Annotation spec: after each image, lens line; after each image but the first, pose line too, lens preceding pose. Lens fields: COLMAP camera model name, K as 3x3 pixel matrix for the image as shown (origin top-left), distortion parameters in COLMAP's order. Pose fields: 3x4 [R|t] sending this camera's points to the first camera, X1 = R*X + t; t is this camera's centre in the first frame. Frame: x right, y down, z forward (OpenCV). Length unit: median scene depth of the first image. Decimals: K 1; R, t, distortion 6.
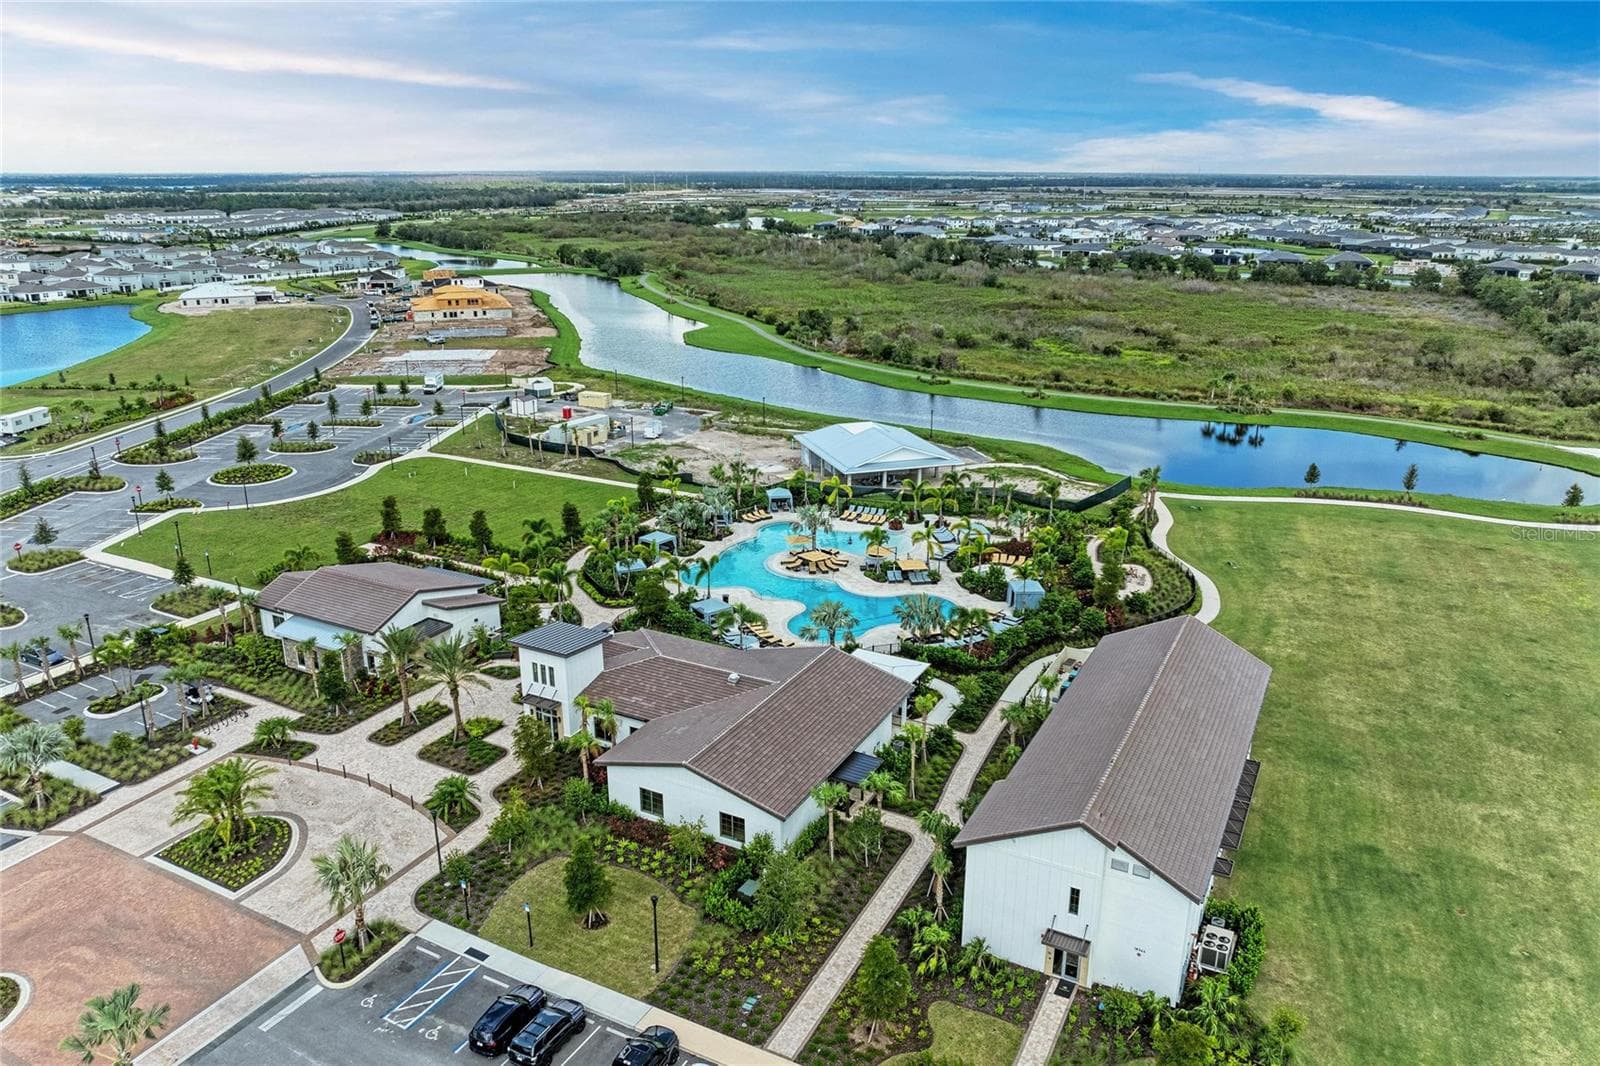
lens RADIAL K [[1119.9, 0, 797.9], [0, 1119.9, 532.6], [0, 0, 1]] dist [-0.014311, -0.003798]
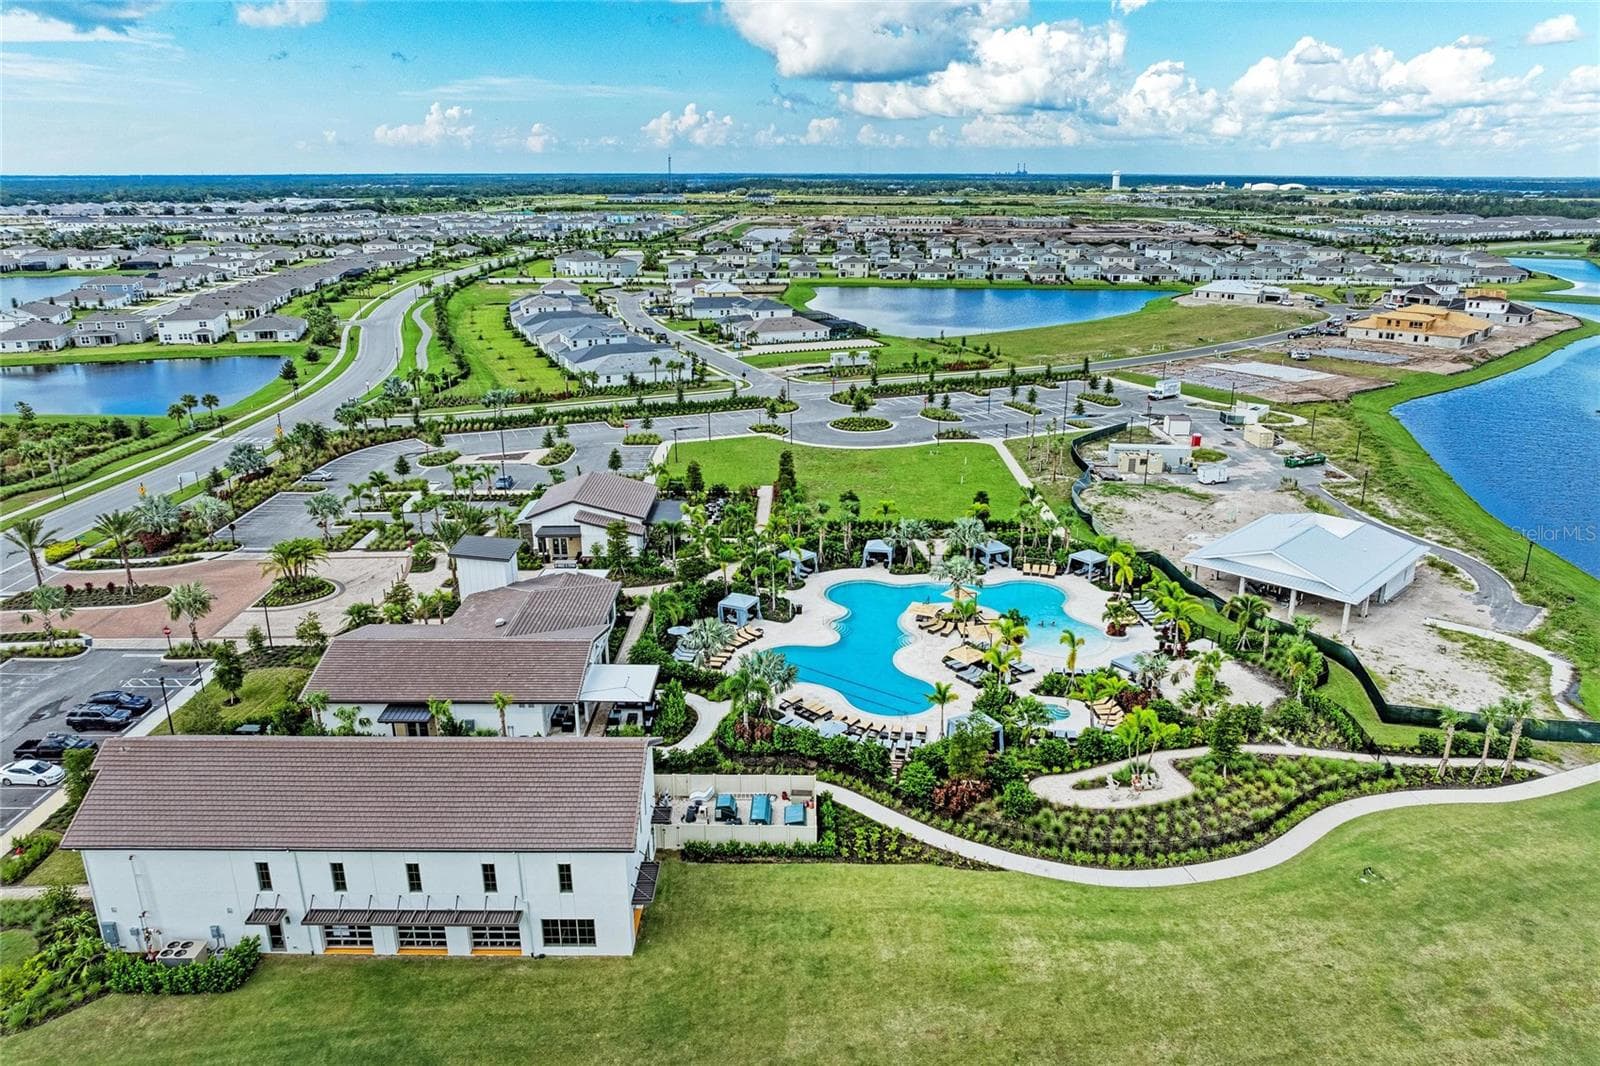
lens RADIAL K [[1119.9, 0, 800.1], [0, 1119.9, 529.4], [0, 0, 1]] dist [-0.014311, -0.003798]
pose [[0.459798, 0.271366, -0.845545, 0.910900], [-0.275891, 0.948699, 0.154446, -0.191214], [0.844079, 0.162264, 0.511078, 0.593117]]
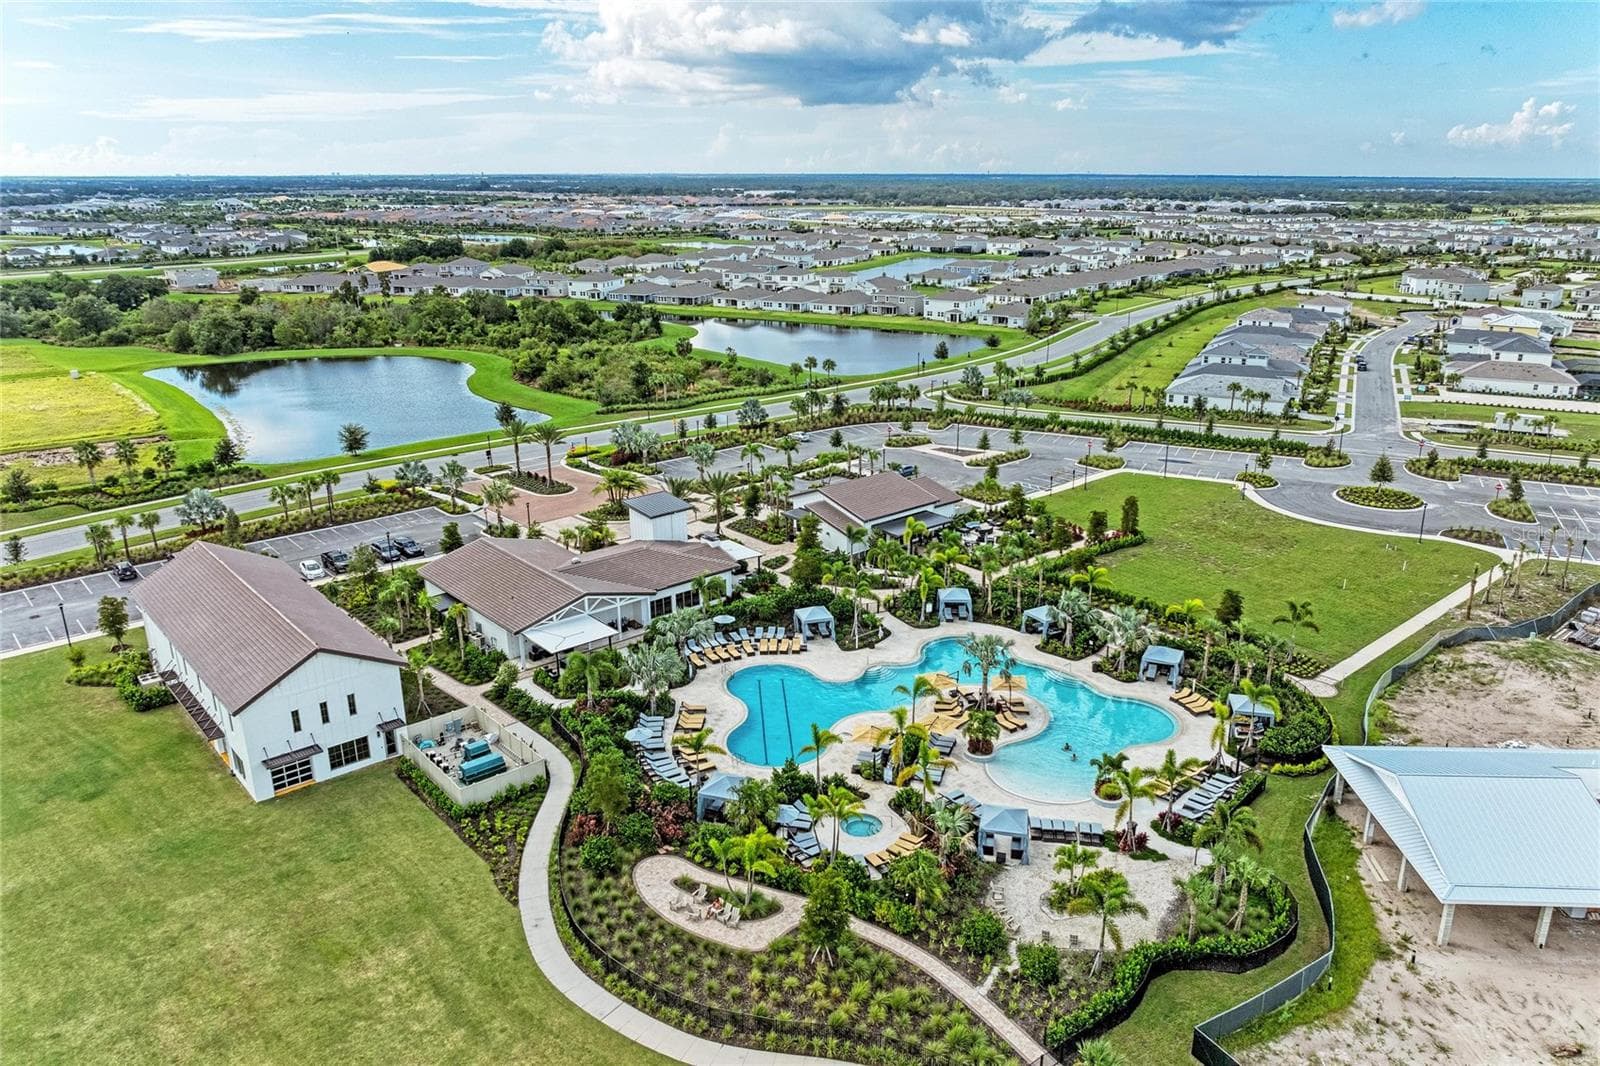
lens RADIAL K [[1119.9, 0, 793.6], [0, 1119.9, 535.4], [0, 0, 1]] dist [-0.014311, -0.003798]
pose [[-0.357904, 0.288365, -0.888116, 0.901601], [-0.291183, 0.869225, 0.399575, -0.439848], [0.887196, 0.401614, -0.227132, 1.365751]]
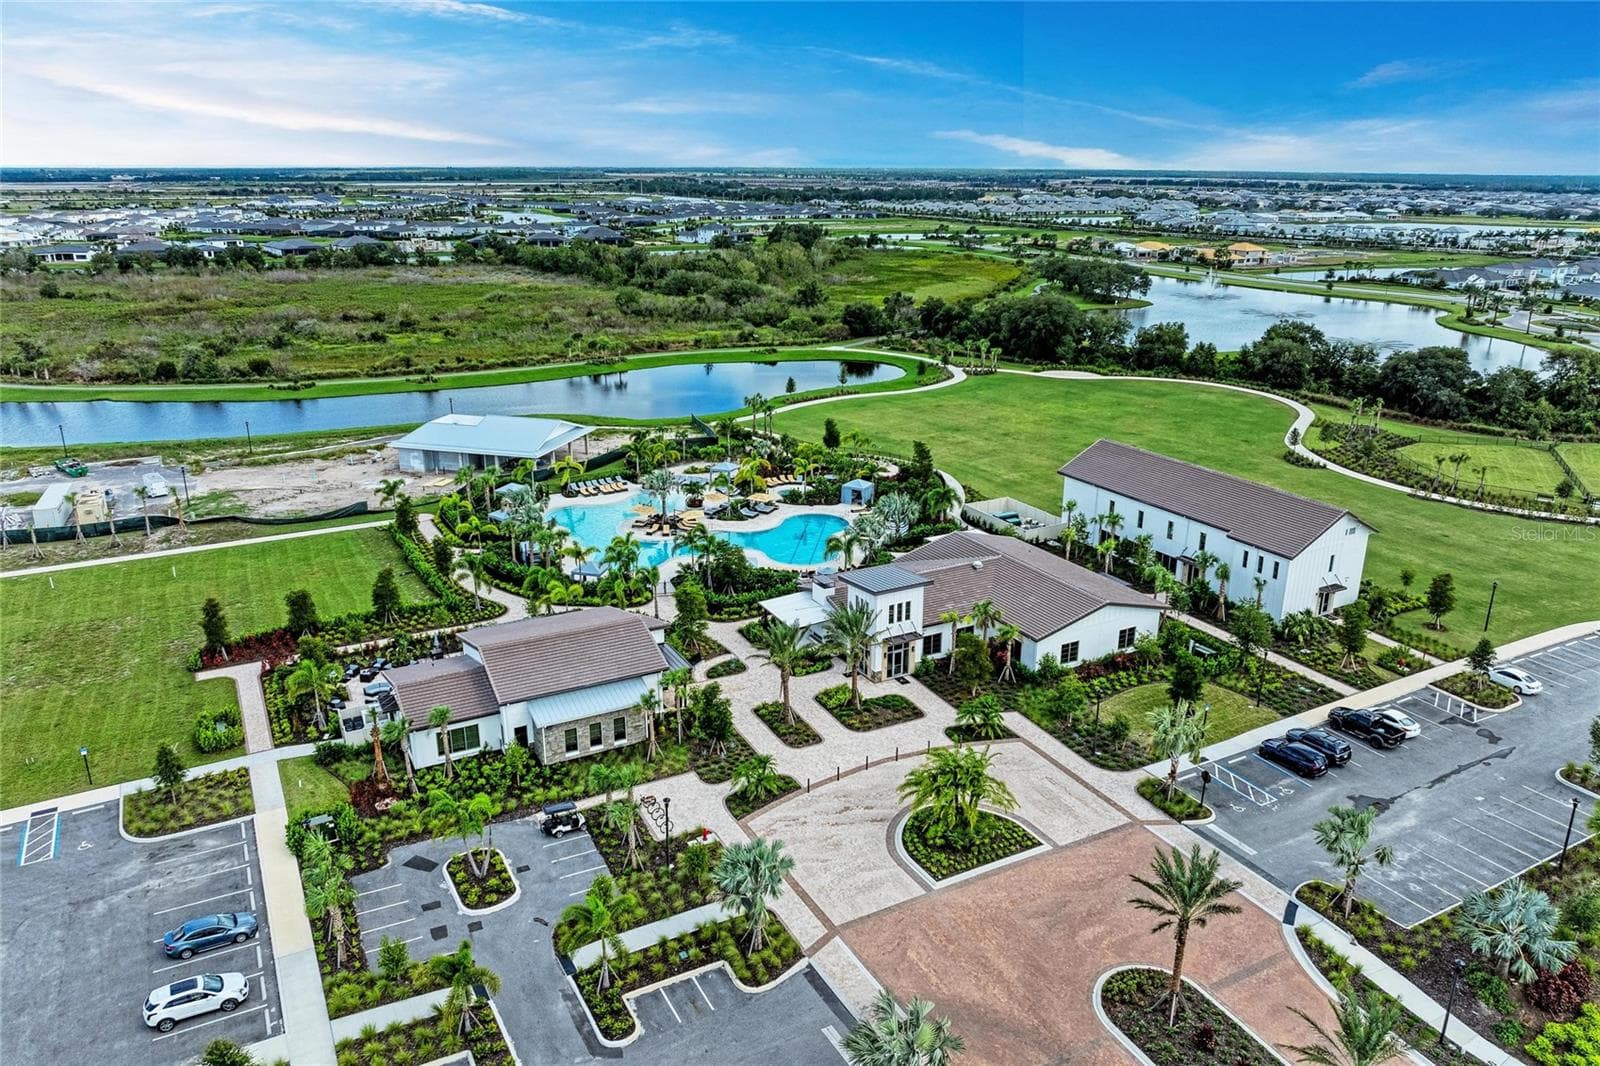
lens RADIAL K [[1119.9, 0, 803.4], [0, 1119.9, 534.7], [0, 0, 1]] dist [-0.014311, -0.003798]
pose [[0.550887, -0.262475, 0.792231, -0.998751], [0.256201, 0.956609, 0.138782, -0.103650], [-0.794282, 0.126517, 0.594230, 0.395800]]
